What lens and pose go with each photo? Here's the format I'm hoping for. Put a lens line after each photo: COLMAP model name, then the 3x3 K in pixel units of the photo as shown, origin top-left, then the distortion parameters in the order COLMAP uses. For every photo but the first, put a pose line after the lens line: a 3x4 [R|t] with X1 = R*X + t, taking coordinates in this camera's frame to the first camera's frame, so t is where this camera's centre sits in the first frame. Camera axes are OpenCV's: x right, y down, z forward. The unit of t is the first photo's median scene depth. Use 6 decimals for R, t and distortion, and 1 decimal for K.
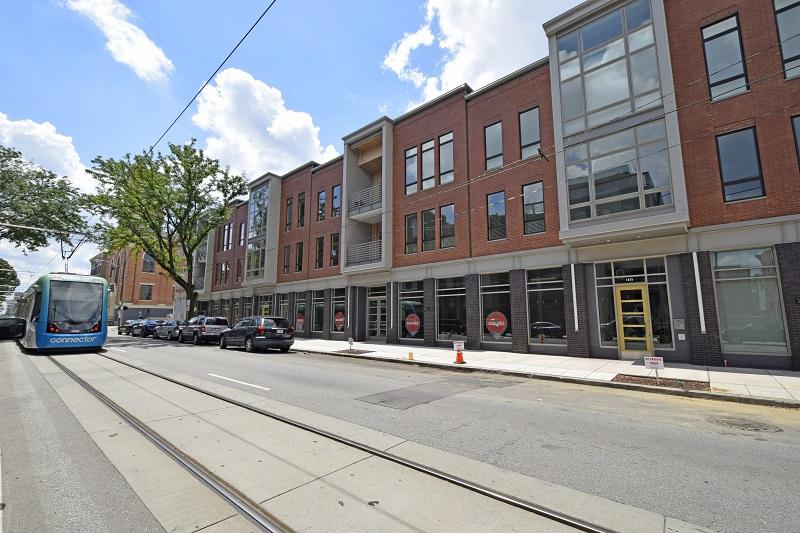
lens RADIAL K [[355.1, 0, 400.0], [0, 355.1, 266.5], [0, 0, 1]] dist [0.001415, -0.000099]
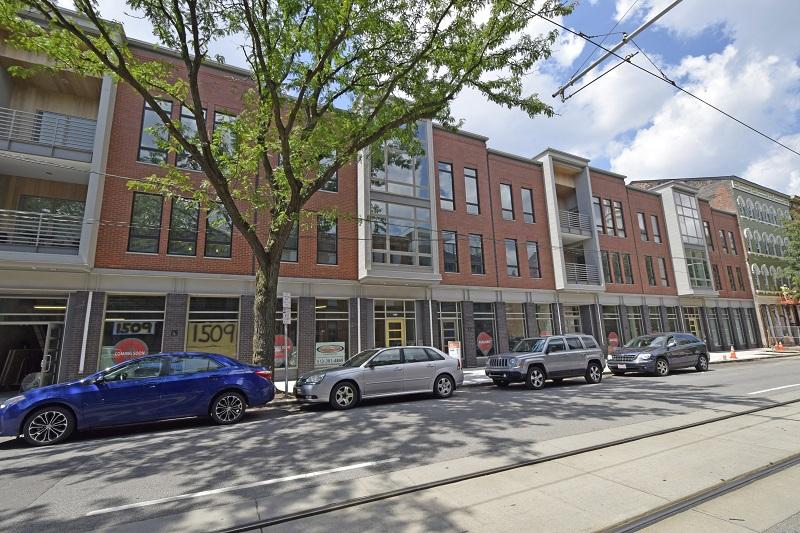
lens RADIAL K [[345.2, 0, 397.9], [0, 345.2, 280.0], [0, 0, 1]] dist [-0.001794, -0.000394]
pose [[0.396200, 0.156128, 0.904793, -1.291061], [-0.102632, 0.986792, -0.125336, 0.171838], [-0.912410, -0.043202, 0.406991, 1.142401]]
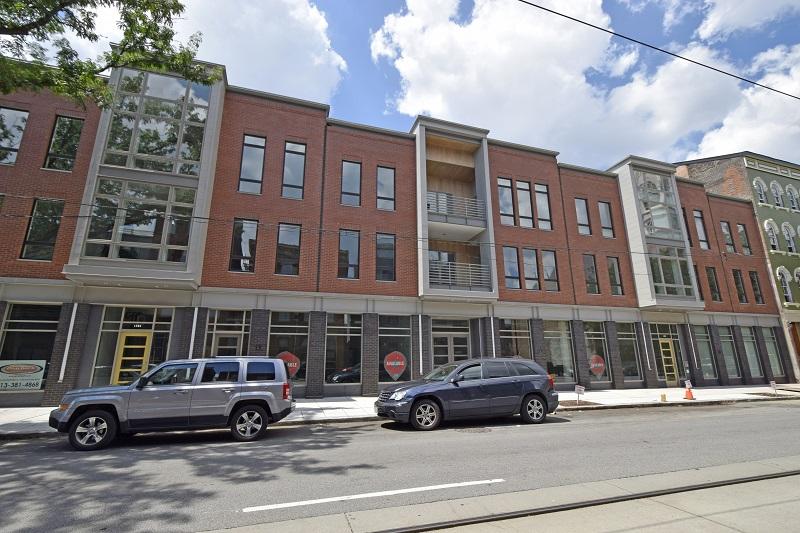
lens RADIAL K [[352.7, 0, 400.5], [0, 352.7, 276.7], [0, 0, 1]] dist [0.001134, -0.000437]
pose [[0.513027, 0.203378, 0.833931, -0.855338], [-0.119272, 0.978991, -0.165380, 0.114301], [-0.850046, -0.014620, 0.526506, 0.748130]]
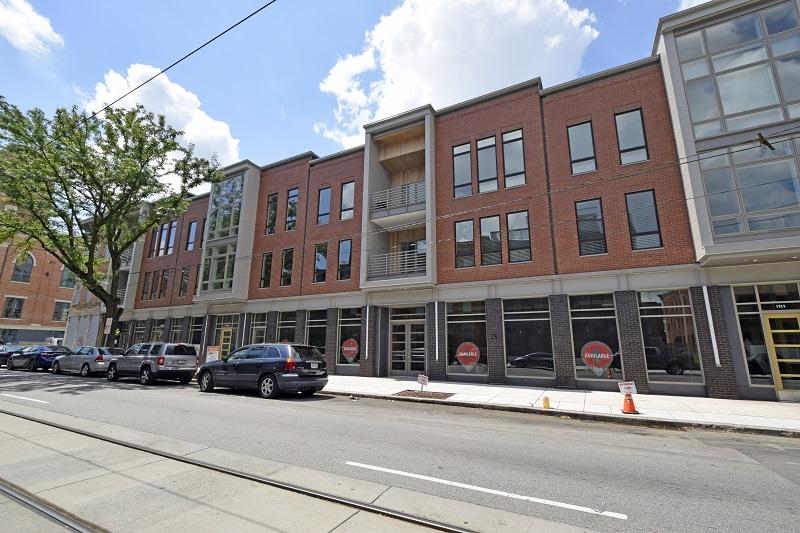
lens RADIAL K [[348.9, 0, 402.9], [0, 348.9, 271.8], [0, 0, 1]] dist [-0.003310, -0.000900]
pose [[0.969732, 0.063119, 0.235870, -0.286247], [-0.046913, 0.996176, -0.073706, 0.037597], [-0.239621, 0.060410, 0.968985, 0.251704]]
